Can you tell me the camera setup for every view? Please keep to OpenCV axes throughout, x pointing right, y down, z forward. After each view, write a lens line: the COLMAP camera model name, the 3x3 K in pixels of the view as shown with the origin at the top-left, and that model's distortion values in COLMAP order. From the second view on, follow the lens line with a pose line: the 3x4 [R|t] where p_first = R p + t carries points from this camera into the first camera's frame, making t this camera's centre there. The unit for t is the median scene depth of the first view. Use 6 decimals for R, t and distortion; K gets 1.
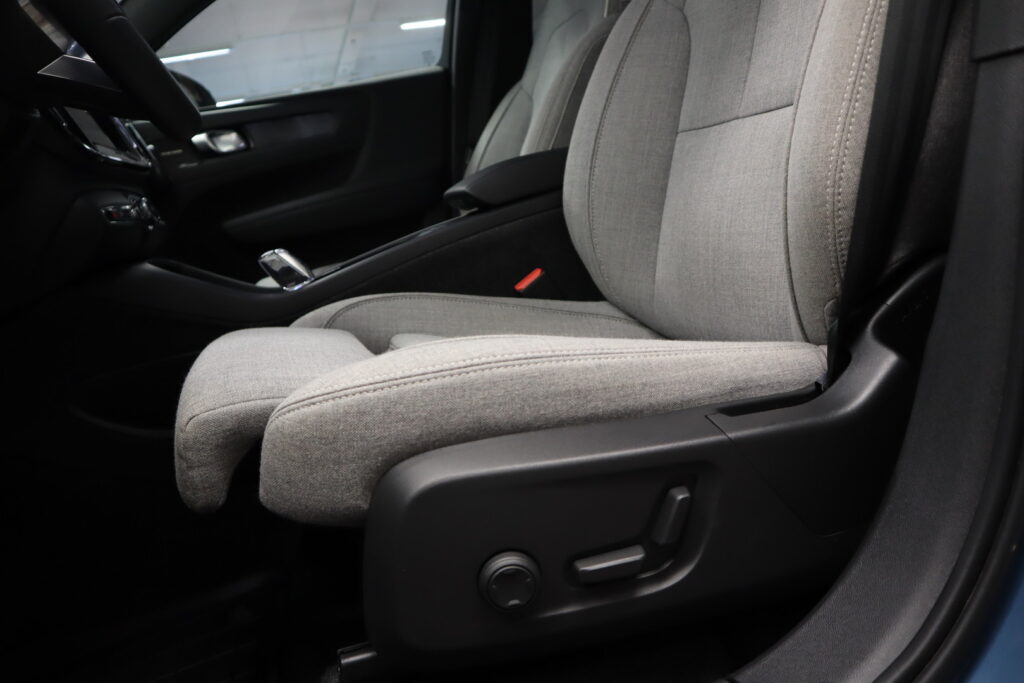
lens RADIAL K [[701.7, 0, 517.3], [0, 701.7, 338.9], [0, 0, 1]] dist [-0.082434, 0.007735]
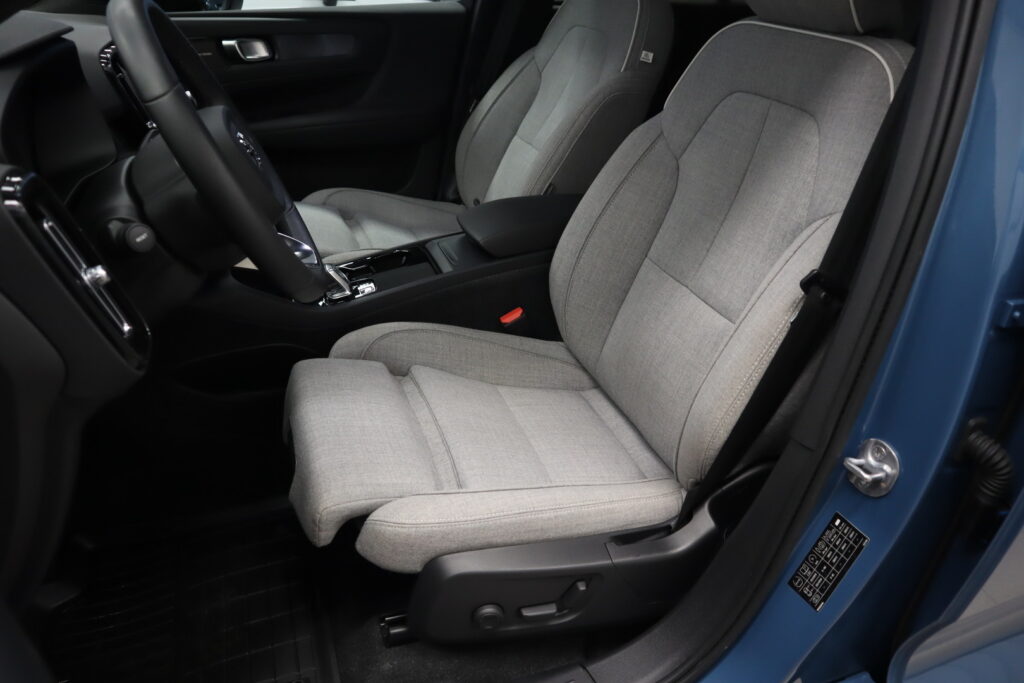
lens RADIAL K [[701.7, 0, 516.2], [0, 701.7, 340.6], [0, 0, 1]] dist [-0.082434, 0.007735]
pose [[0.972456, 0.183117, 0.144214, -0.207331], [-0.218729, 0.930712, 0.293142, -0.562655], [-0.080542, -0.316612, 0.945130, -0.357210]]
